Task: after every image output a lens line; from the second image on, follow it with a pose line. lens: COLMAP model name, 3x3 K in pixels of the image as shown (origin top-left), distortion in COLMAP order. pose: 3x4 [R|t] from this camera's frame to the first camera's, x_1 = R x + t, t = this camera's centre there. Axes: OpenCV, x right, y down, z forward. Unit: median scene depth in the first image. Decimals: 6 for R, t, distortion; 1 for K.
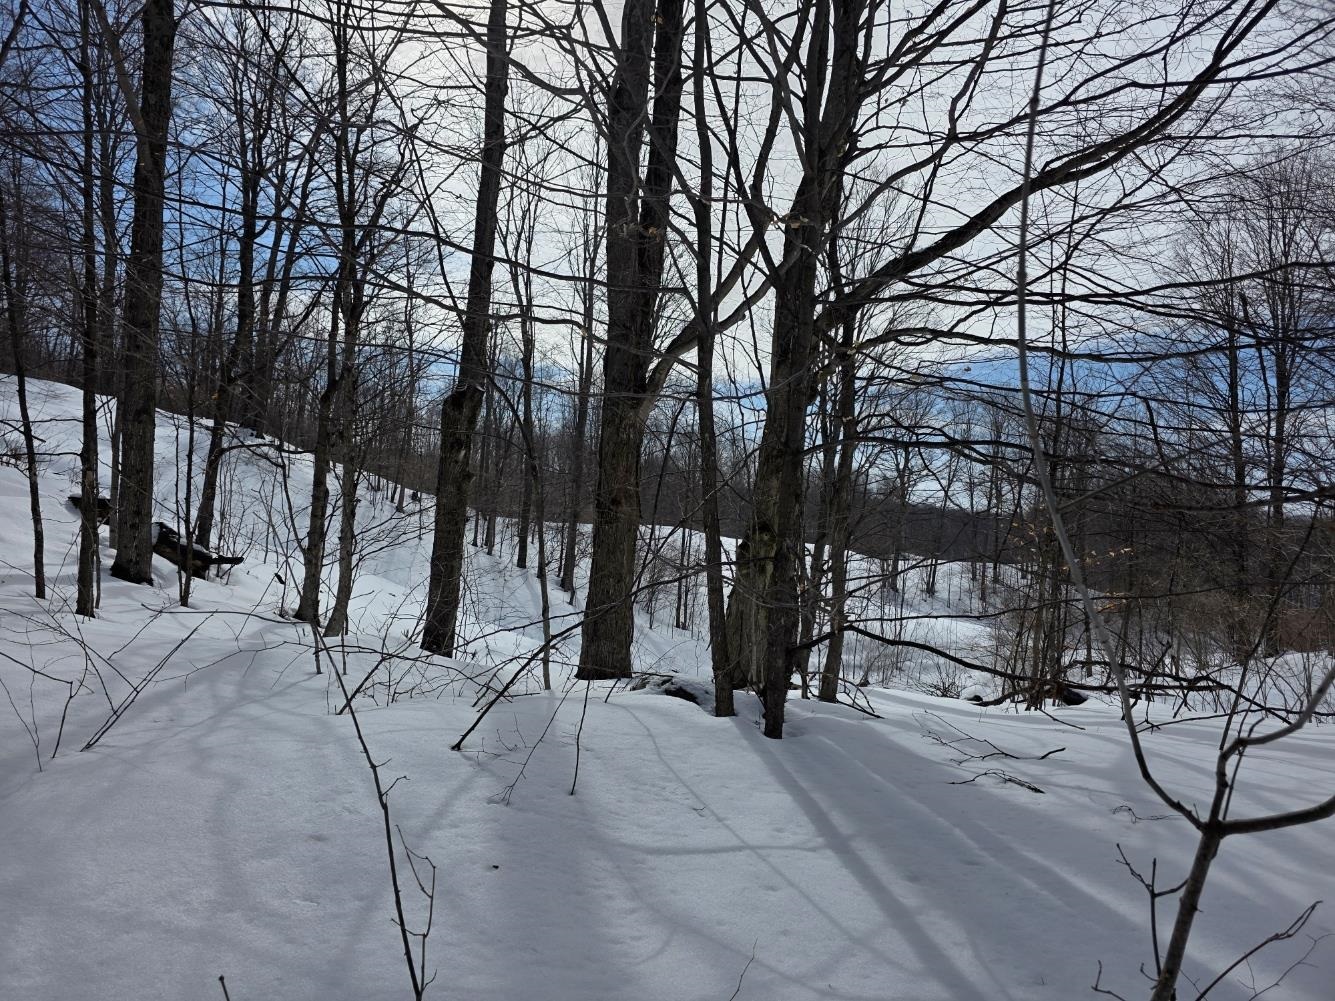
lens RADIAL K [[912.3, 0, 667.5], [0, 912.3, 500.5], [0, 0, 1]] dist [0.001642, 0.002896]
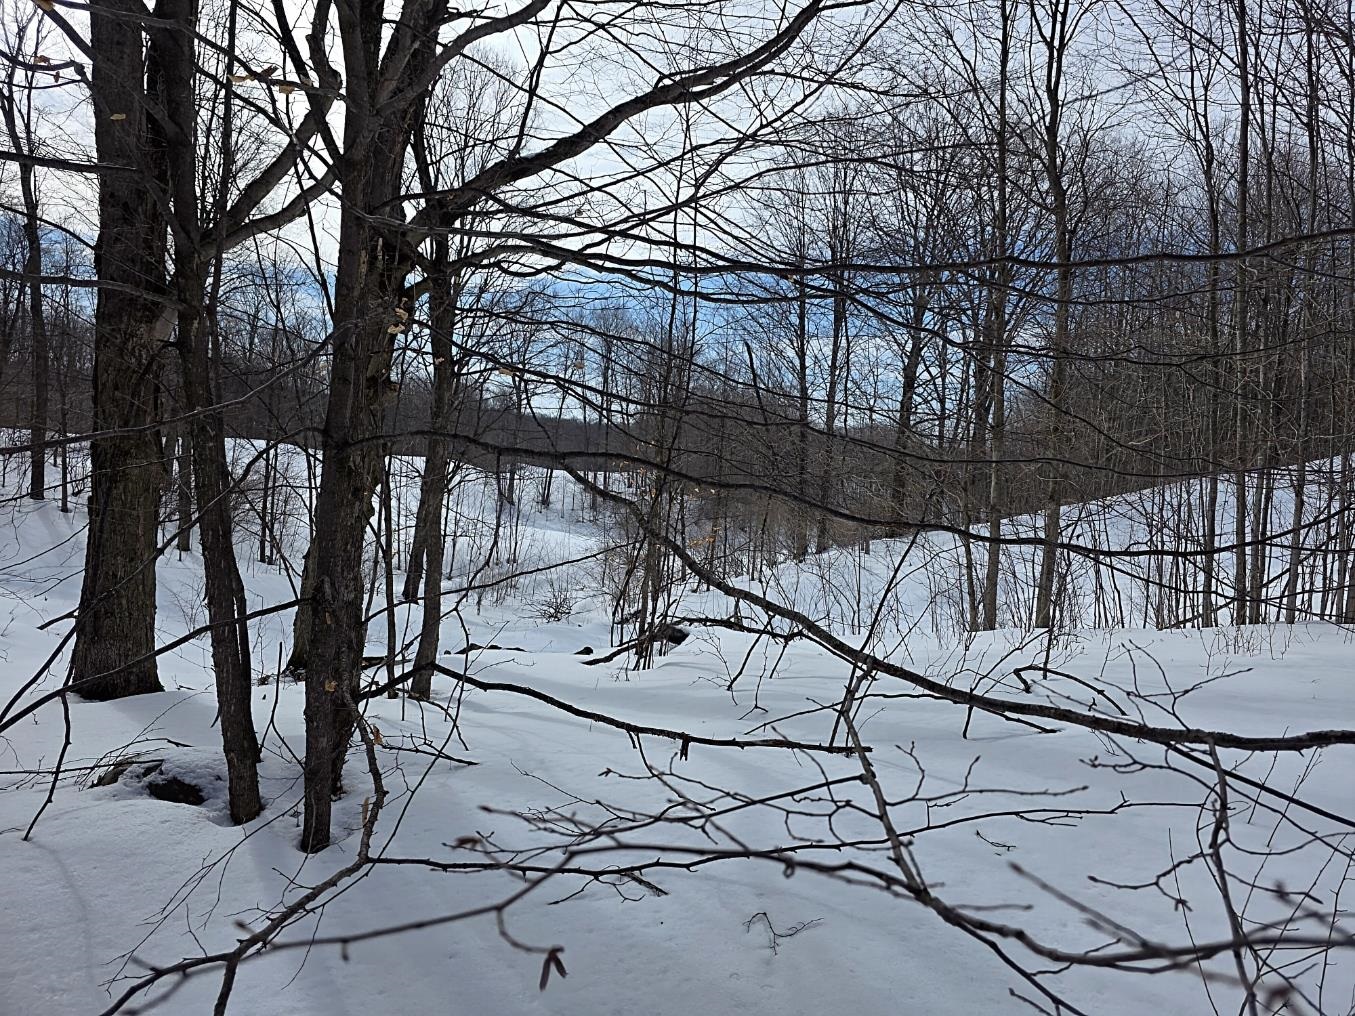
lens RADIAL K [[822.1, 0, 677.5], [0, 822.1, 508.0], [0, 0, 1]] dist [0.023422, 0.001102]
pose [[0.907481, -0.039267, 0.418253, 0.067818], [-0.021761, 0.989891, 0.140149, -0.059777], [-0.419528, -0.136284, 0.897454, 0.200175]]
